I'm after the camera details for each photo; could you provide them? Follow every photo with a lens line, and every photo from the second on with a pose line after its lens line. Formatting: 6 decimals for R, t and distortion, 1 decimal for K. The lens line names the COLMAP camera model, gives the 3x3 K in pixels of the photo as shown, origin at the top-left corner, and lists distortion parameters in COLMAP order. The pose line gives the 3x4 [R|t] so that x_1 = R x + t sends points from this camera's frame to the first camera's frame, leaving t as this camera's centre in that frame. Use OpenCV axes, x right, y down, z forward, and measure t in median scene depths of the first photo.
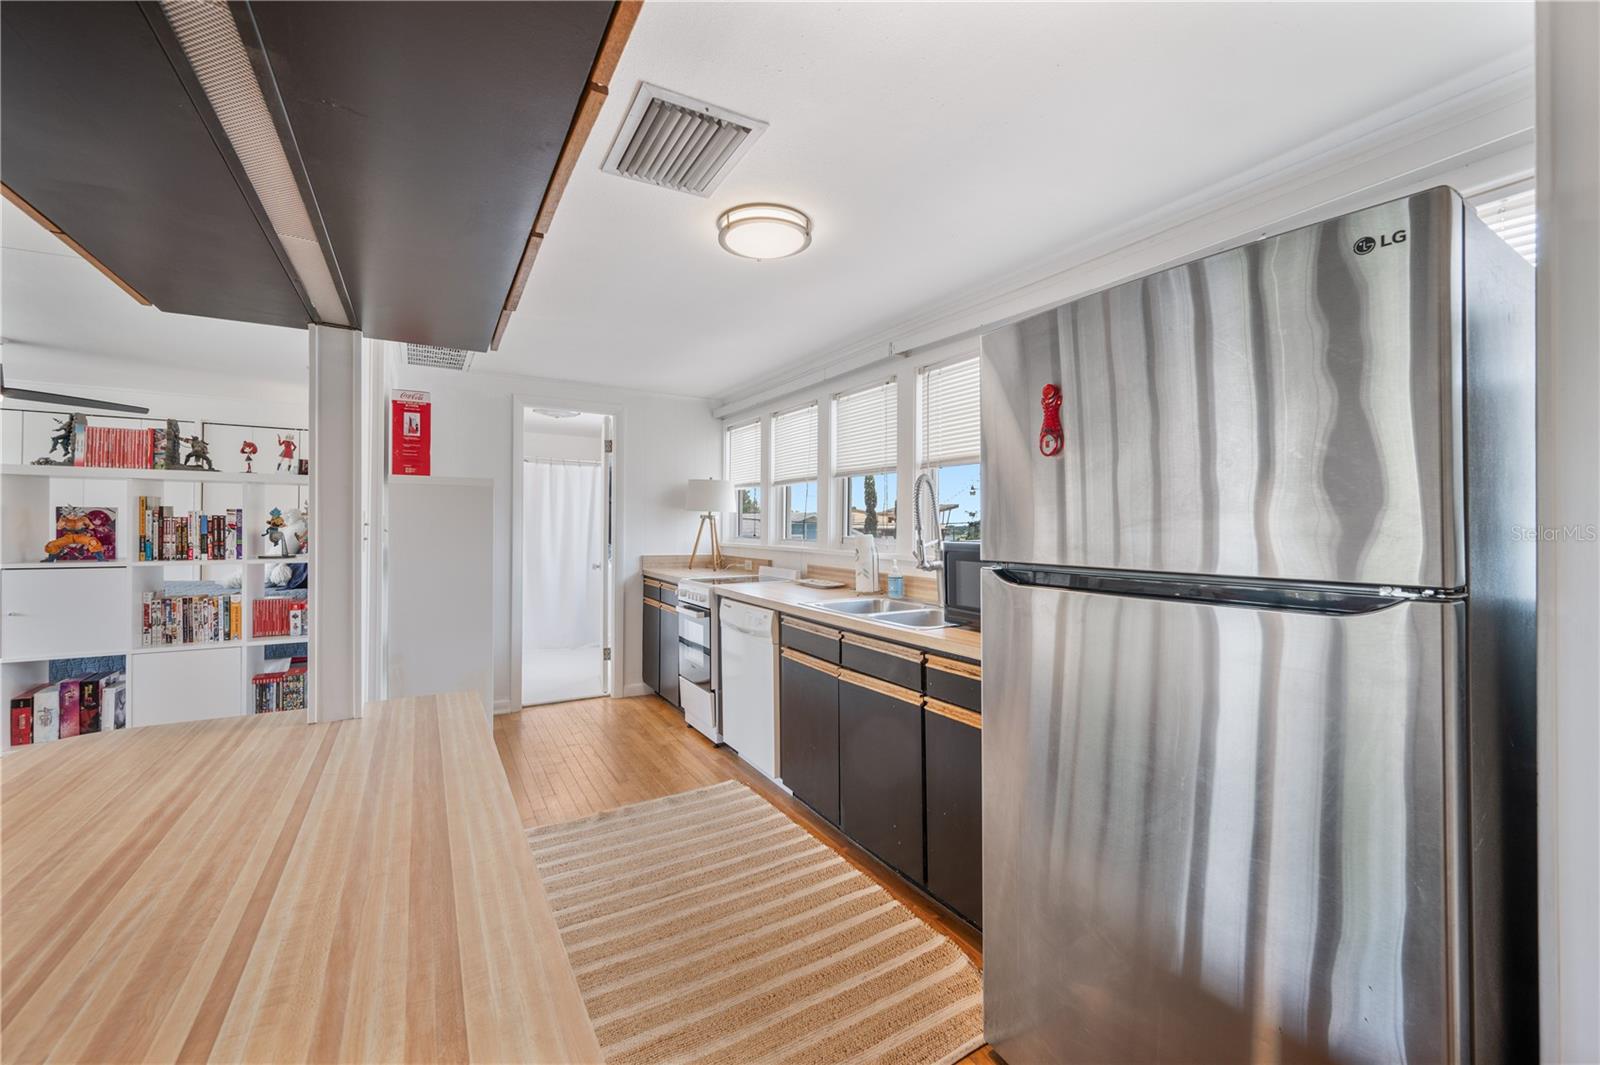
lens RADIAL K [[651.1, 0, 808.2], [0, 651.1, 530.2], [0, 0, 1]] dist [0.001771, -0.000473]
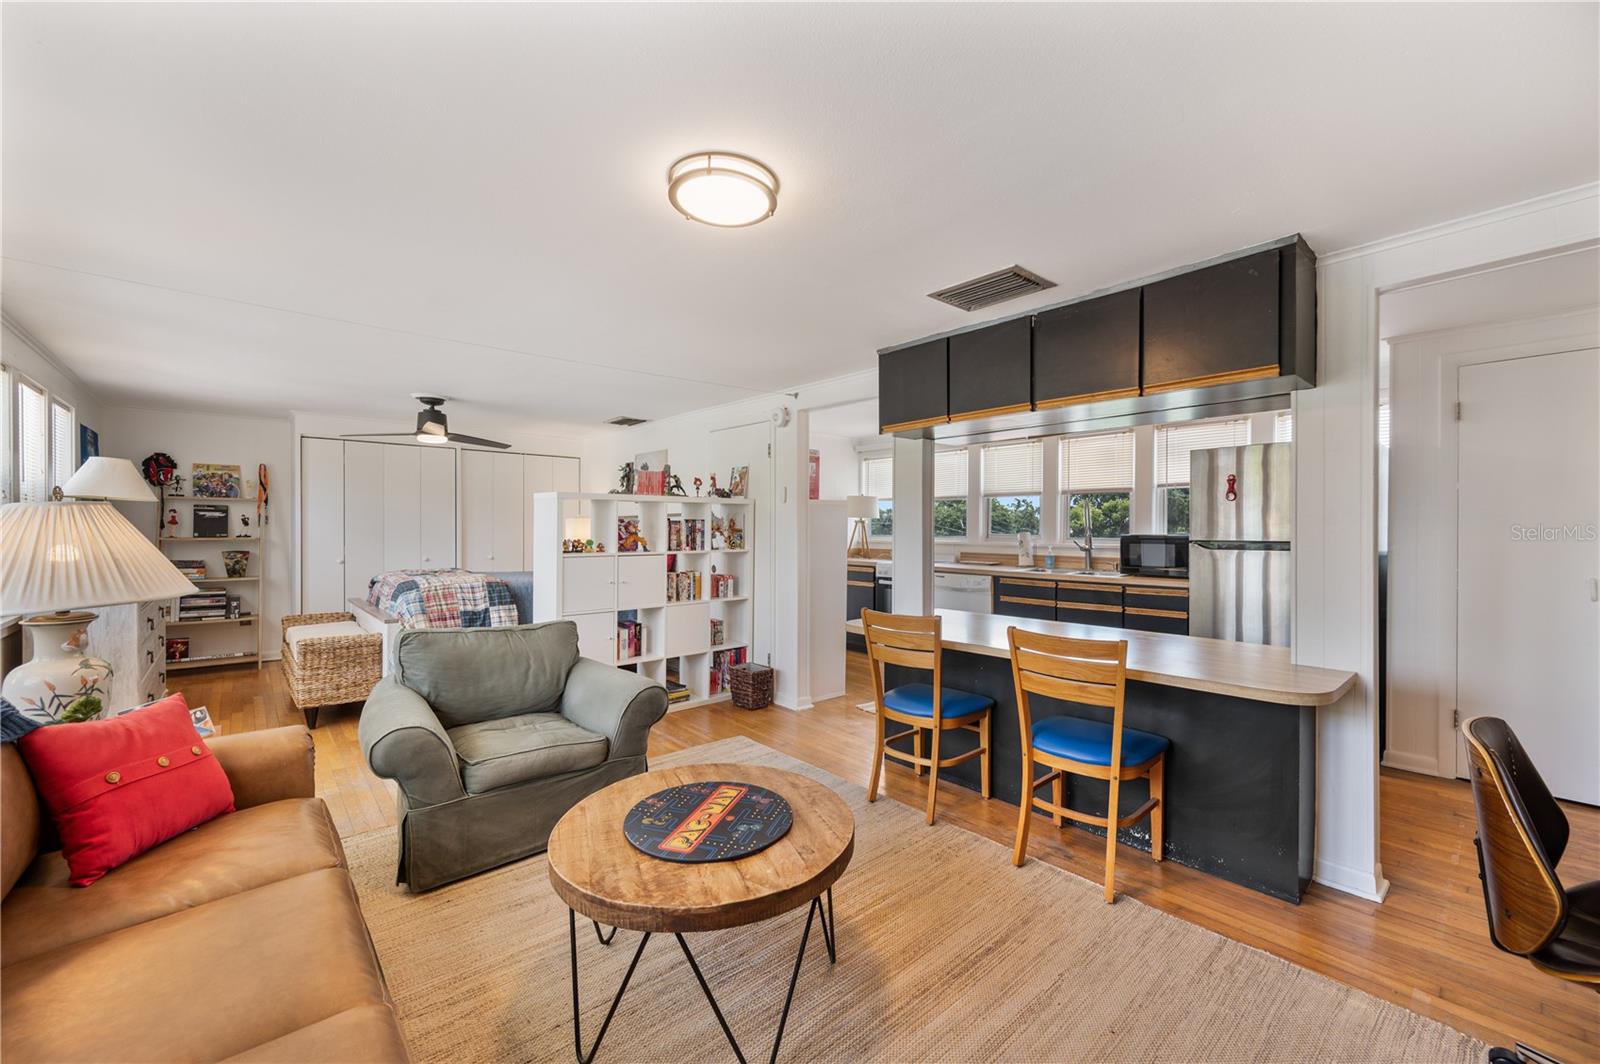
lens RADIAL K [[651.1, 0, 828.8], [0, 651.1, 534.5], [0, 0, 1]] dist [0.001771, -0.000473]
pose [[0.980062, -0.008268, 0.198518, -0.873209], [0.006712, 0.999941, 0.008510, -0.006558], [-0.198577, -0.007008, 0.980060, -0.661818]]
